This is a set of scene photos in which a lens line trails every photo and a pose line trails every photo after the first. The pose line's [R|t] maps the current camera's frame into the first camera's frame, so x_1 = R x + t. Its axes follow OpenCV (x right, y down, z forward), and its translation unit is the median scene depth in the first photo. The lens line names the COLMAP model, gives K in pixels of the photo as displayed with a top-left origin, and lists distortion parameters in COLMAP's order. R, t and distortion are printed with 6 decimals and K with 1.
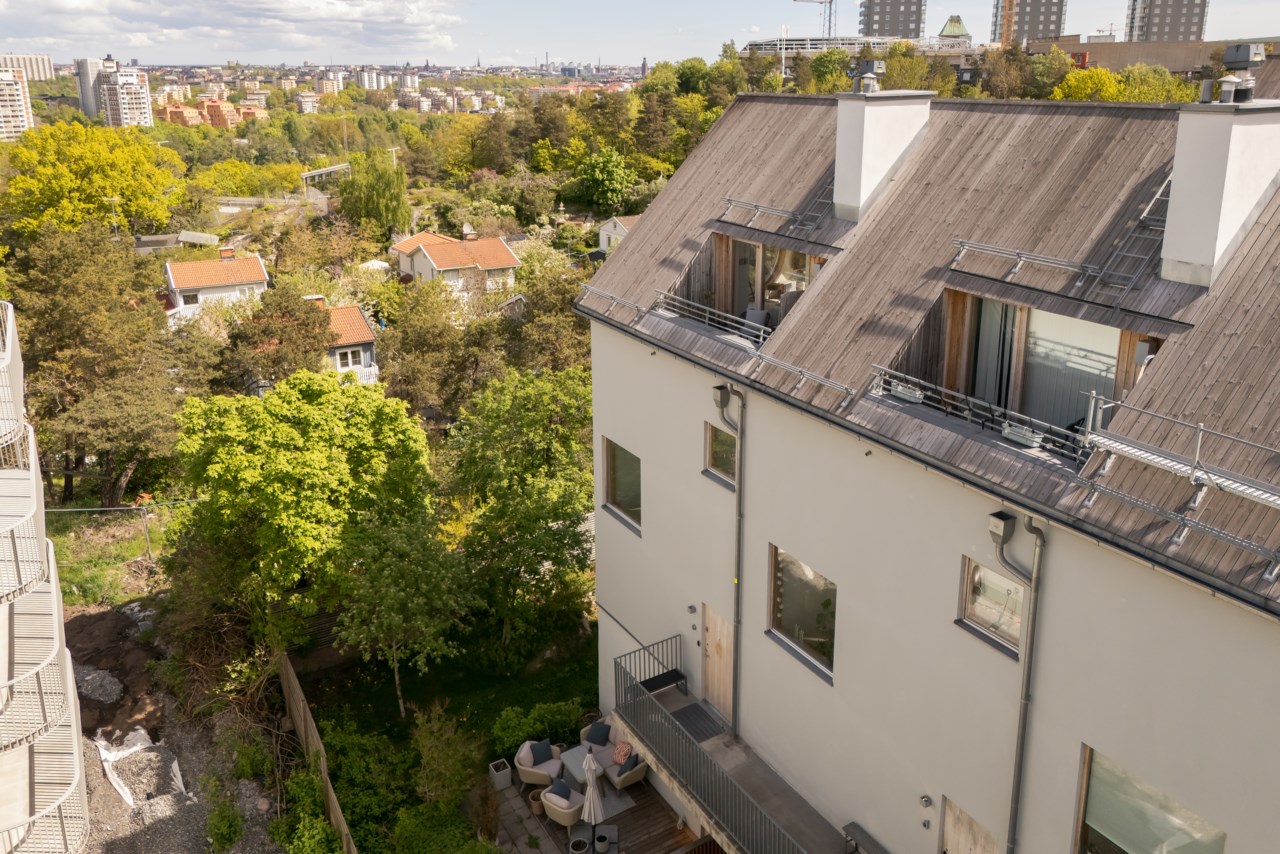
lens RADIAL K [[978.4, 0, 641.2], [0, 978.4, 339.8], [0, 0, 1]] dist [0.070807, -0.080371]
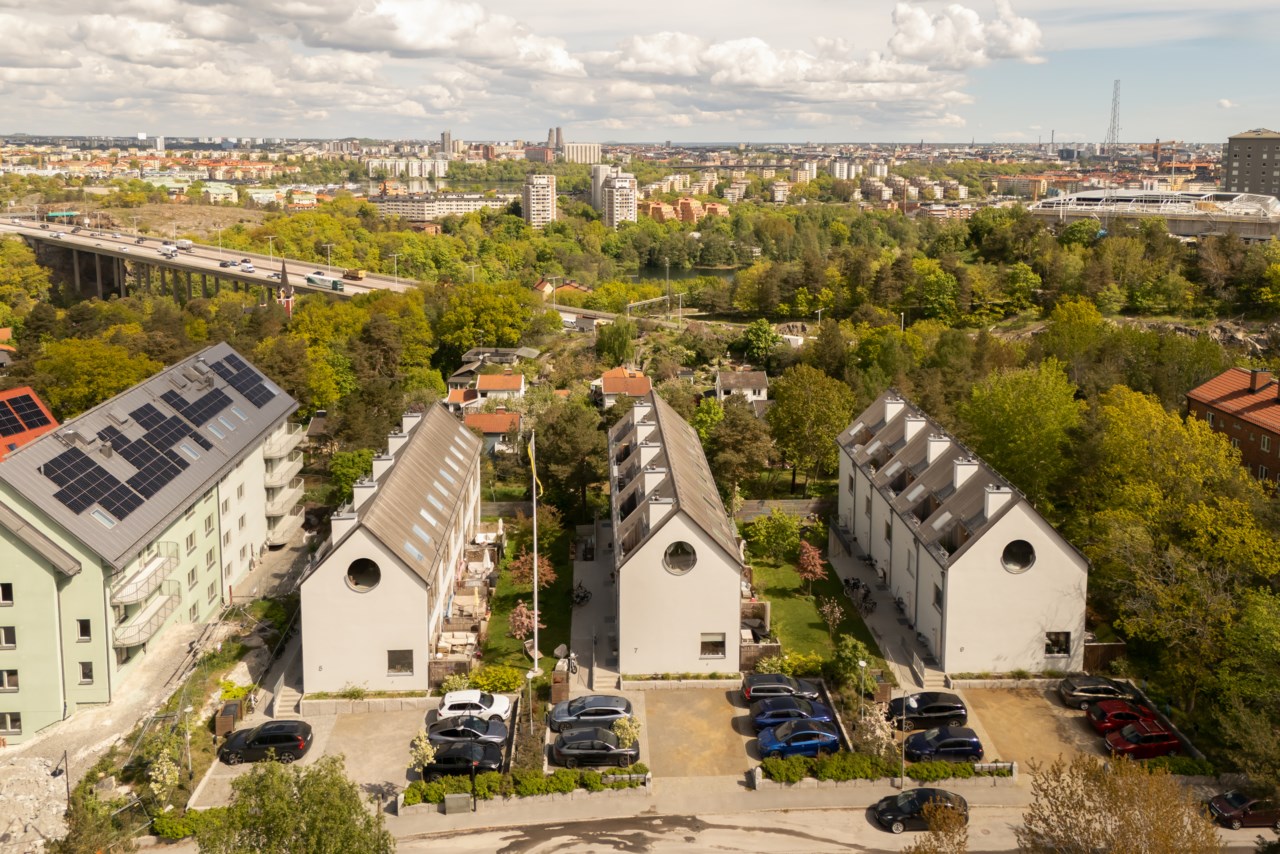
lens RADIAL K [[980.0, 0, 646.2], [0, 980.0, 288.5], [0, 0, 1]] dist [0.054264, -0.038002]
pose [[0.883913, 0.073374, -0.461860, 0.332755], [-0.128990, 0.987556, -0.089974, -0.054468], [0.449511, 0.139104, 0.882378, -0.281798]]
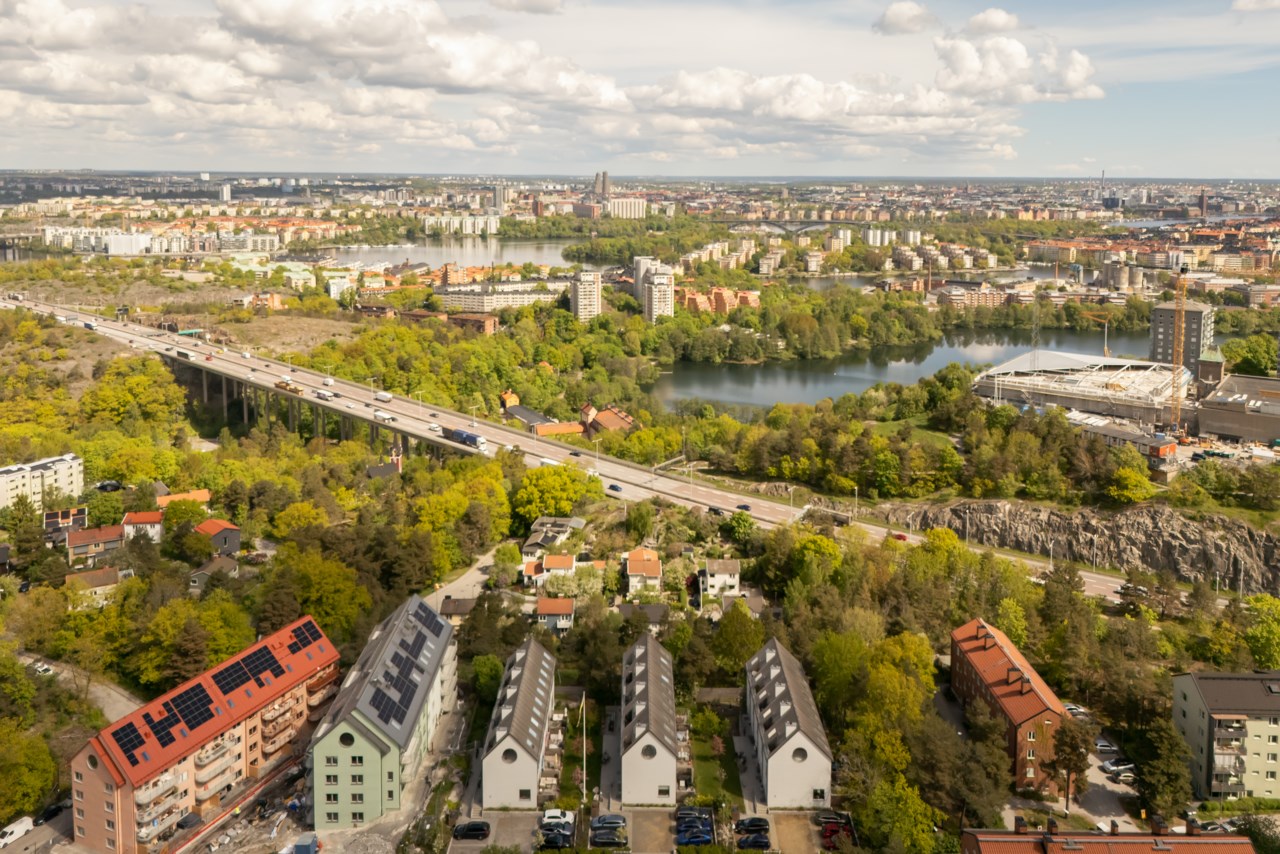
lens RADIAL K [[986.3, 0, 647.3], [0, 986.3, 291.7], [0, 0, 1]] dist [0.066505, -0.071580]
pose [[0.861520, 0.066791, -0.503312, 0.560198], [-0.141283, 0.983693, -0.111295, -0.262082], [0.487671, 0.166992, 0.856908, -0.691862]]
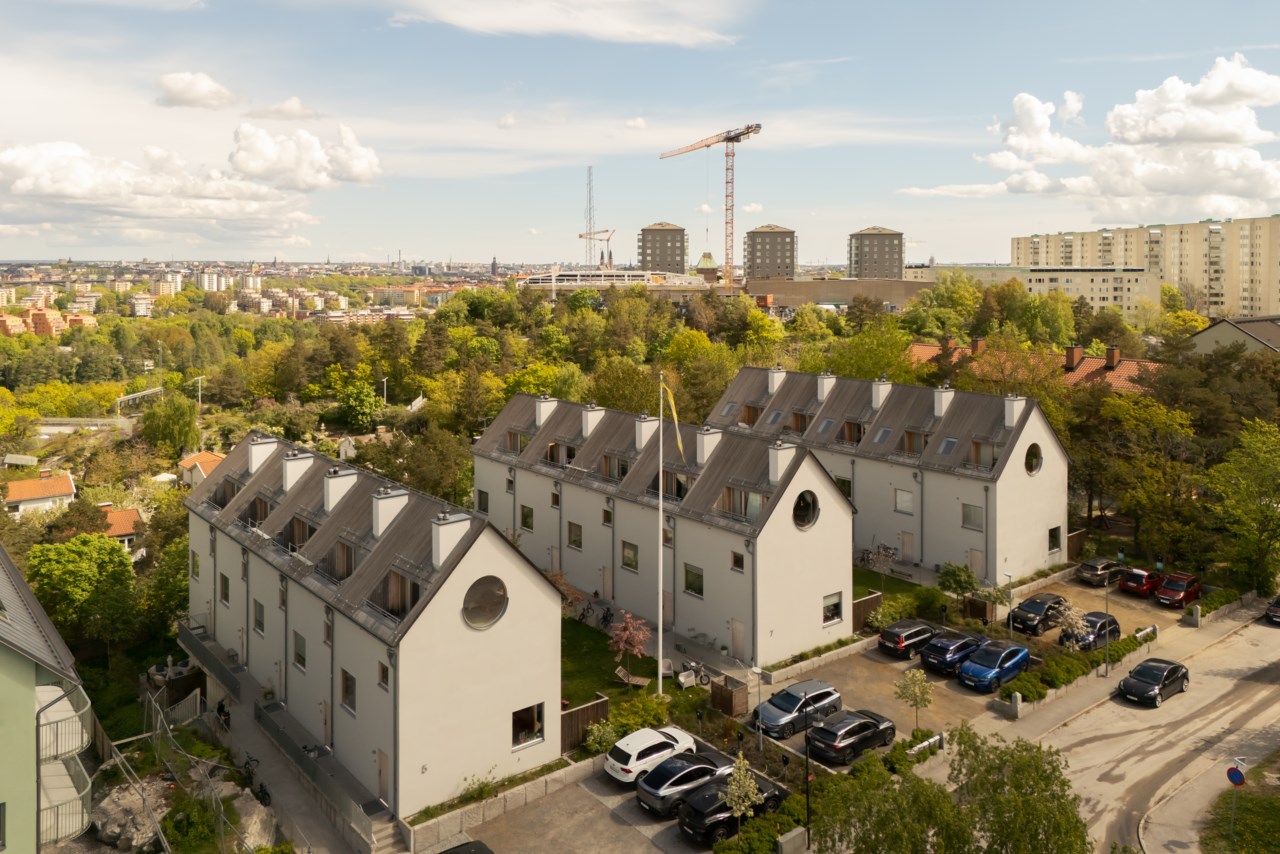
lens RADIAL K [[980.0, 0, 646.2], [0, 980.0, 288.5], [0, 0, 1]] dist [0.054264, -0.038002]
pose [[0.988509, 0.003360, 0.151125, 0.097171], [0.033414, 0.970166, -0.240130, 0.011340], [-0.147423, 0.242420, 0.958905, -0.252989]]
